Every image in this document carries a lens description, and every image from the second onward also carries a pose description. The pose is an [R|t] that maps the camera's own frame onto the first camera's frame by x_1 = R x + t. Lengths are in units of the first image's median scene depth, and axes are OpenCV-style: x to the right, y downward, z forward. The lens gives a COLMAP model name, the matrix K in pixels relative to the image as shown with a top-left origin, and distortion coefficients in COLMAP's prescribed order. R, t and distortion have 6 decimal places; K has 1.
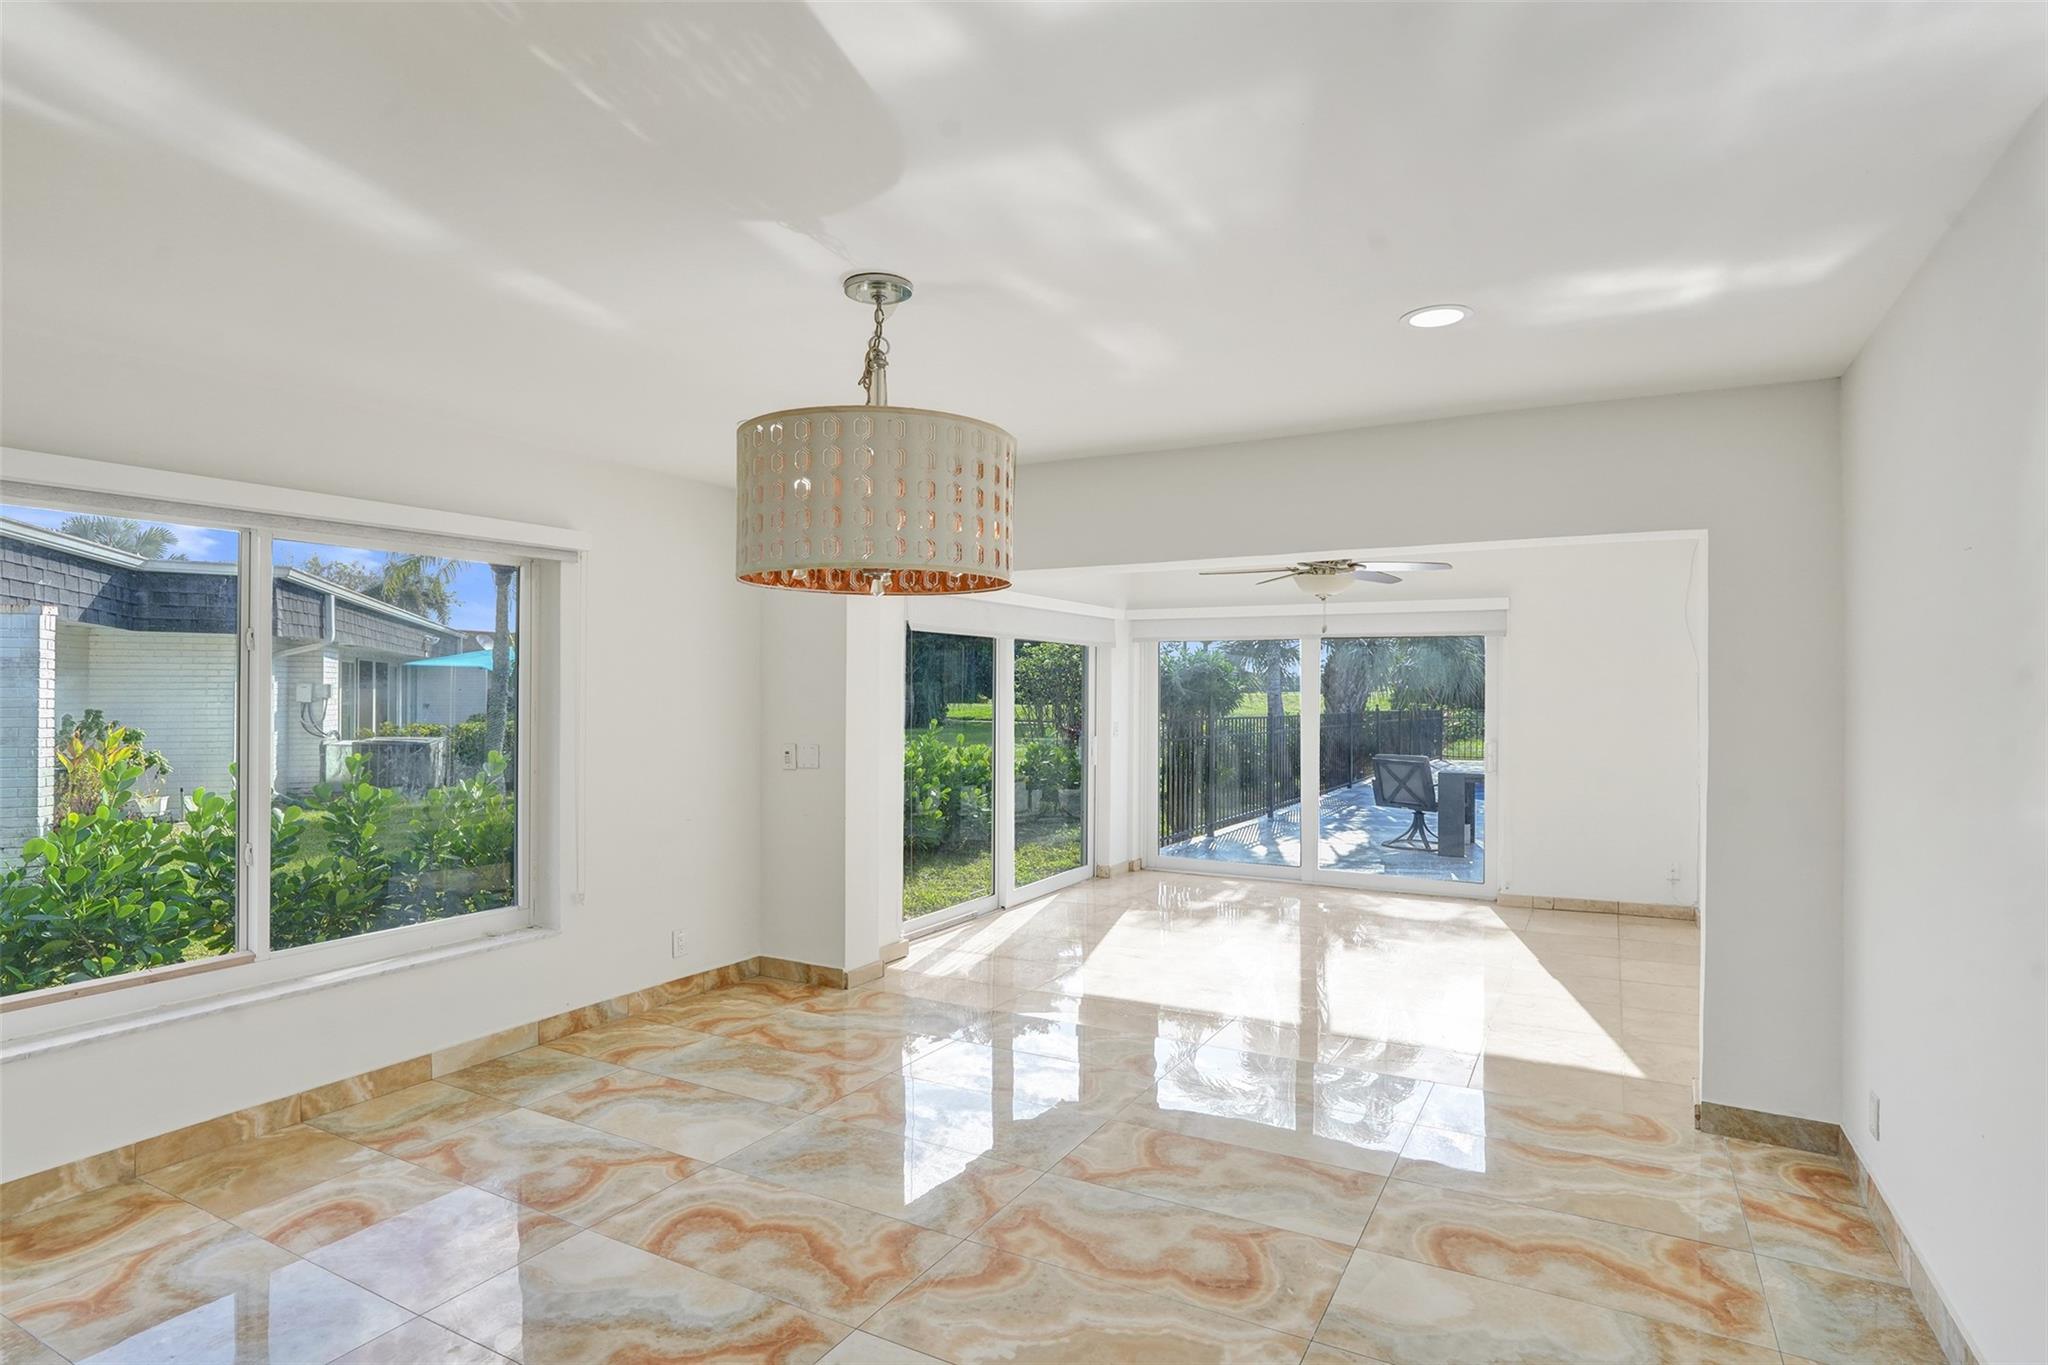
lens RADIAL K [[1069.3, 0, 1036.3], [0, 1069.3, 682.5], [0, 0, 1]] dist [-0.045405, 0.024264]
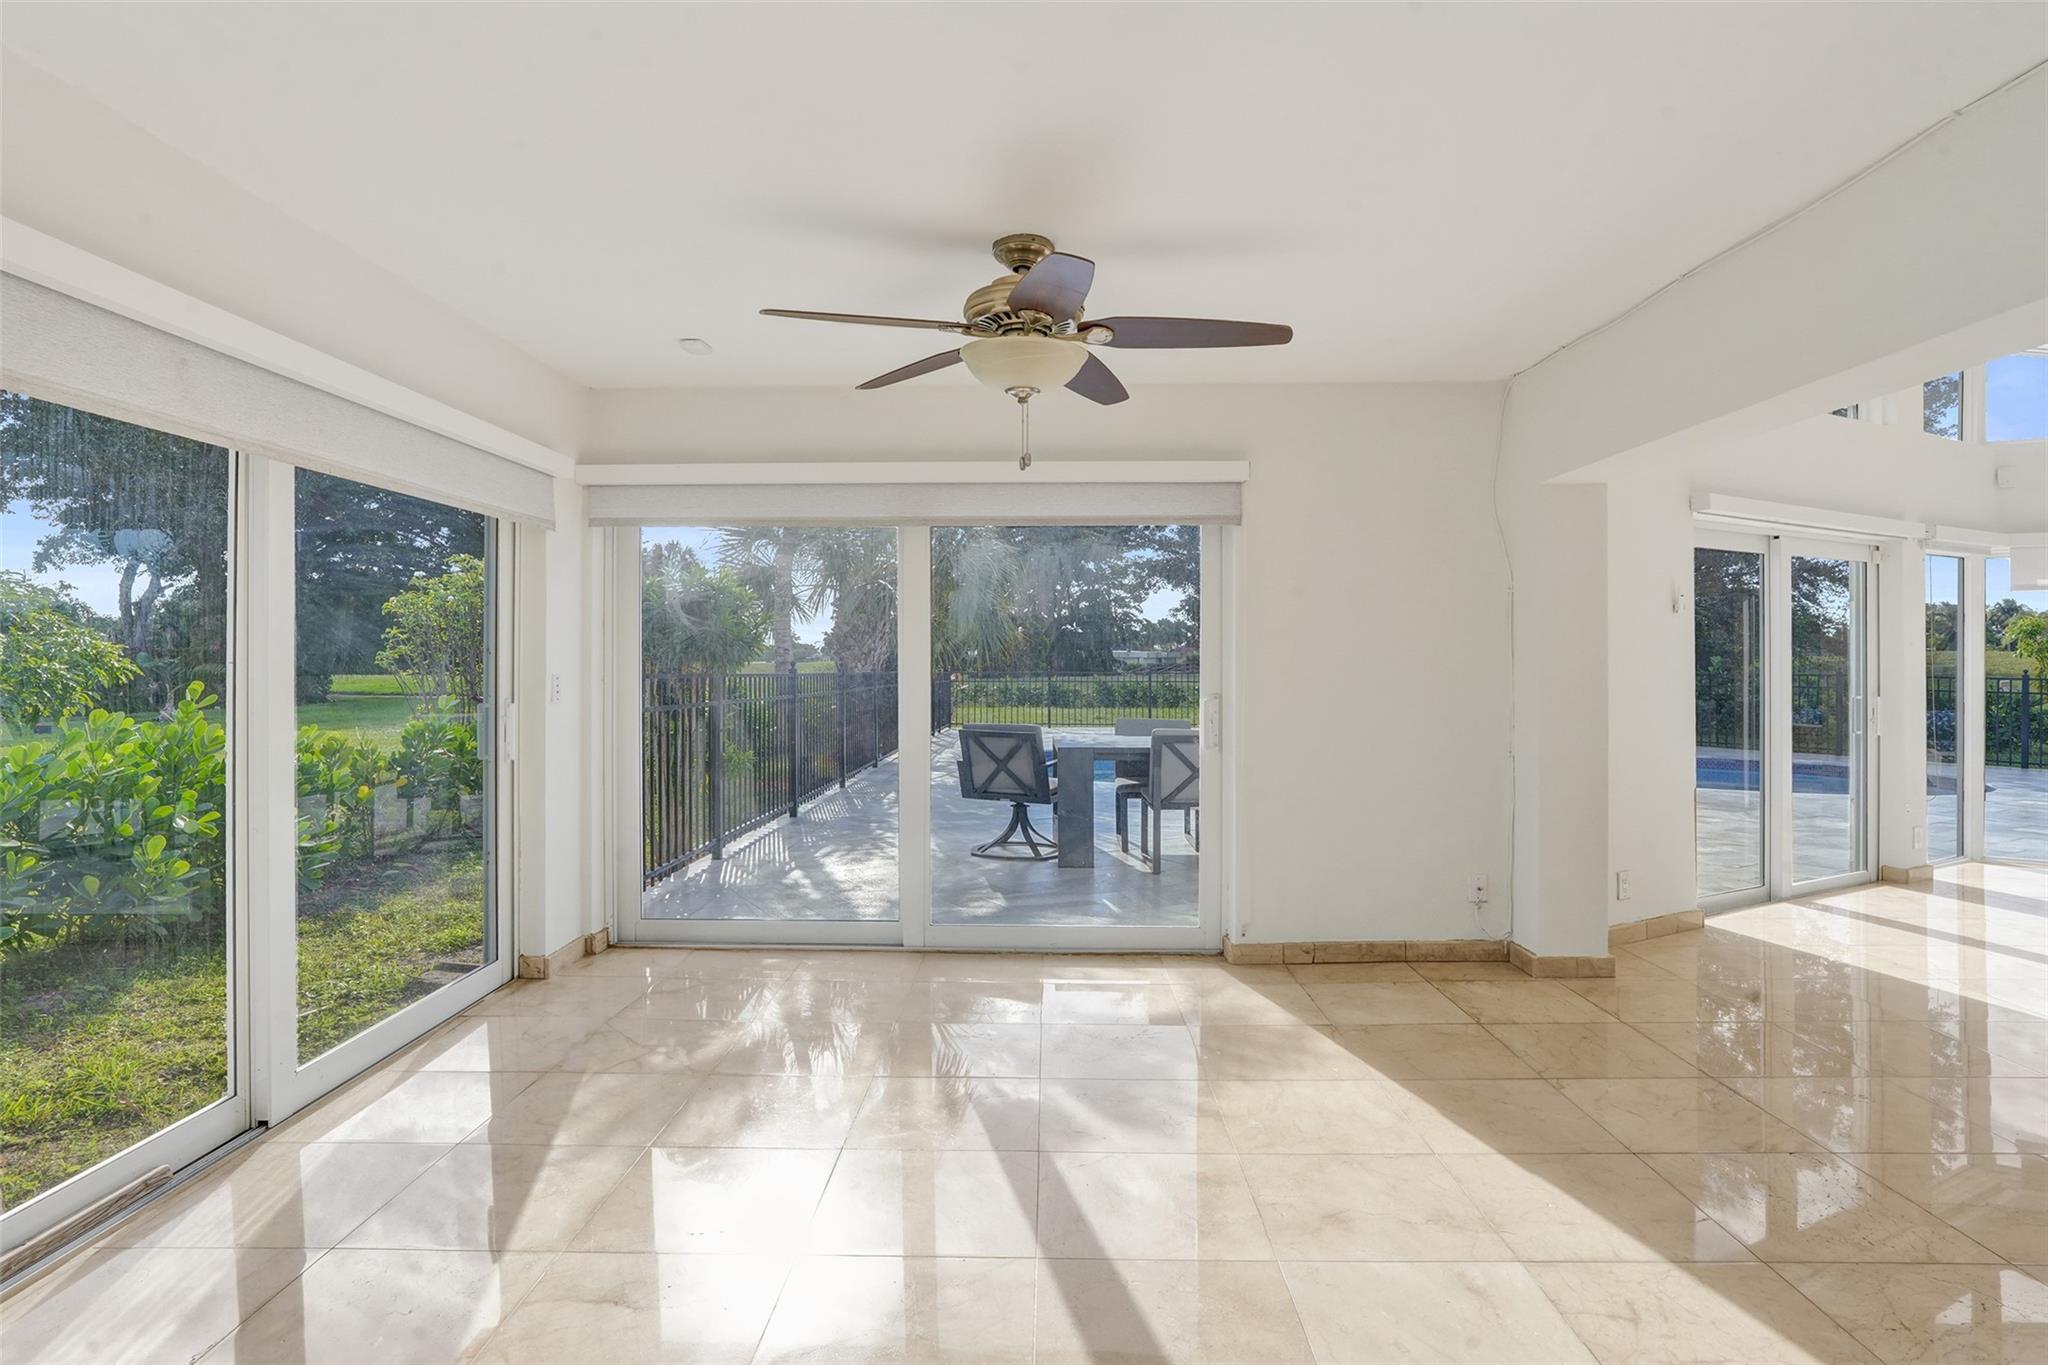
lens RADIAL K [[1069.3, 0, 989.6], [0, 1069.3, 663.9], [0, 0, 1]] dist [-0.045405, 0.024264]
pose [[0.899824, -0.005645, 0.436217, 0.071629], [0.001904, 0.999958, 0.009012, 0.049199], [-0.436250, -0.007279, 0.899796, 0.815007]]
